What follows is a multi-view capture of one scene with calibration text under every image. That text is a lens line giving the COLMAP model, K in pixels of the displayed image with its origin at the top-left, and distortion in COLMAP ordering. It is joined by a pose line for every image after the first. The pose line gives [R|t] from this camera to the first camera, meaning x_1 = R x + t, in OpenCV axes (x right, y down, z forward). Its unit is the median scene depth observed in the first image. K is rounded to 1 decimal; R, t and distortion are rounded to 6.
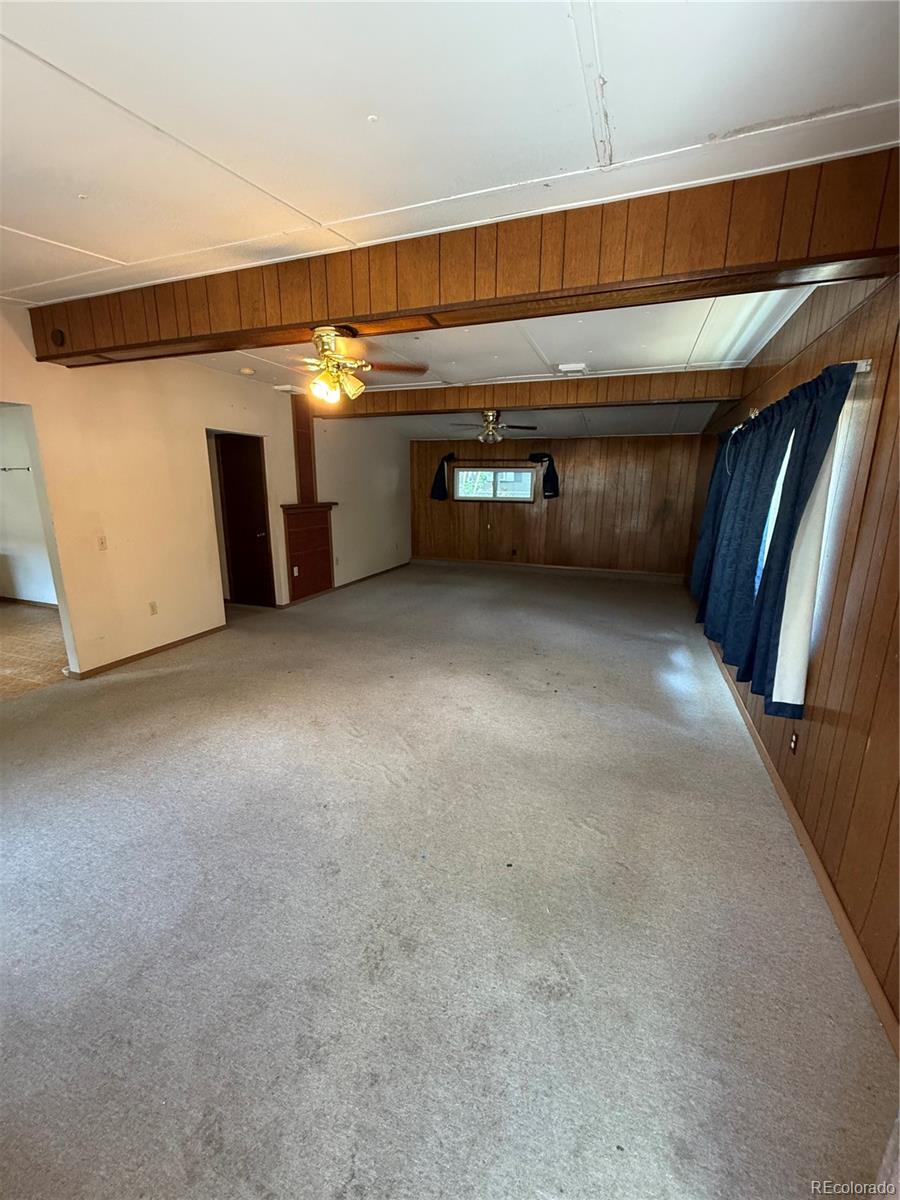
lens RADIAL K [[479.9, 0, 449.8], [0, 479.9, 597.2], [0, 0, 1]] dist [0.001384, 0.000073]
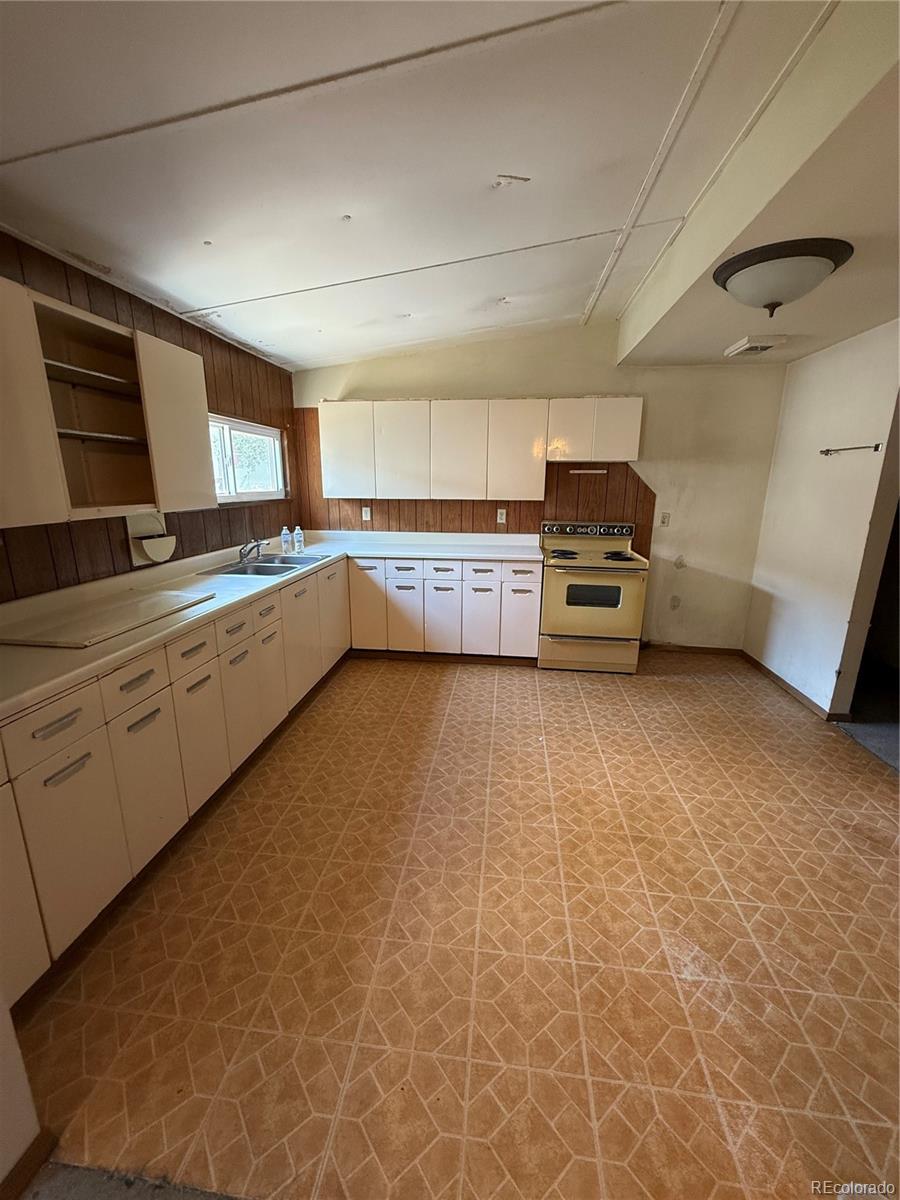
lens RADIAL K [[479.9, 0, 450.3], [0, 479.9, 599.3], [0, 0, 1]] dist [0.001384, 0.000073]
pose [[0.244385, 0.227462, -0.942622, -0.665141], [-0.225494, 0.958780, 0.172899, -0.147212], [0.943095, 0.170302, 0.285603, 0.655393]]
